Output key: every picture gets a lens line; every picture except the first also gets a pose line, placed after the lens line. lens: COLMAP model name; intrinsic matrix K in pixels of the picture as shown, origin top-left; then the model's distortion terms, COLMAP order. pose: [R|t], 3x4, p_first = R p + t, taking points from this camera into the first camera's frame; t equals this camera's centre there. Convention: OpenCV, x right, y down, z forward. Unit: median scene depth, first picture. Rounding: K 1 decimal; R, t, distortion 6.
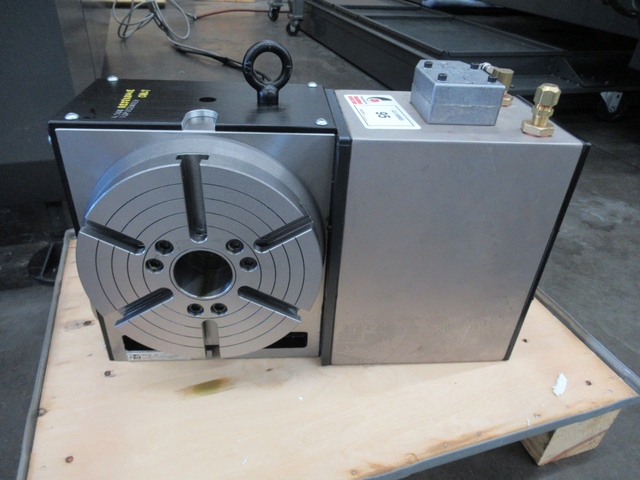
lens RADIAL K [[475.7, 0, 320.0], [0, 475.7, 240.0], [0, 0, 1]] dist [-0.003758, -0.001393]
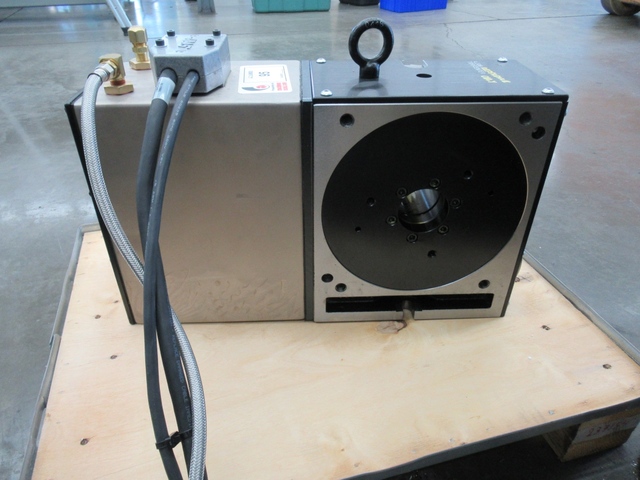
lens RADIAL K [[475.7, 0, 320.0], [0, 475.7, 240.0], [0, 0, 1]] dist [-0.003758, -0.001393]
pose [[-0.997508, -0.070431, 0.004074, -0.026524], [-0.023578, 0.387256, 0.921671, -1.010734], [-0.066492, 0.919278, -0.387952, 1.574427]]
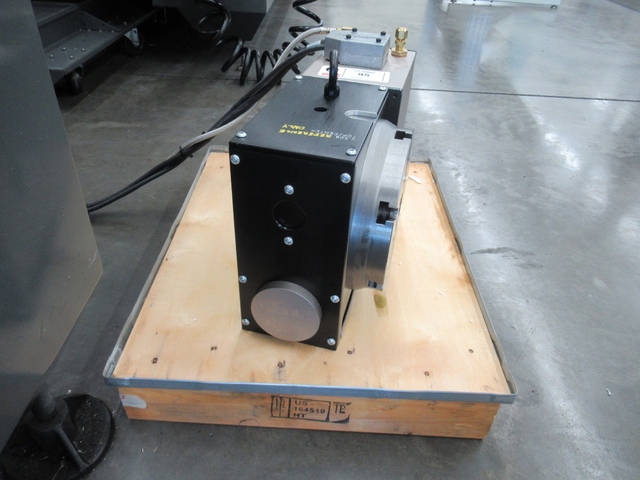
lens RADIAL K [[475.7, 0, 320.0], [0, 475.7, 240.0], [0, 0, 1]] dist [-0.003758, -0.001393]
pose [[0.335830, -0.588228, 0.735667, -1.217865], [0.488945, 0.776424, 0.397615, -0.468517], [-0.805078, 0.226169, 0.548358, 0.337989]]
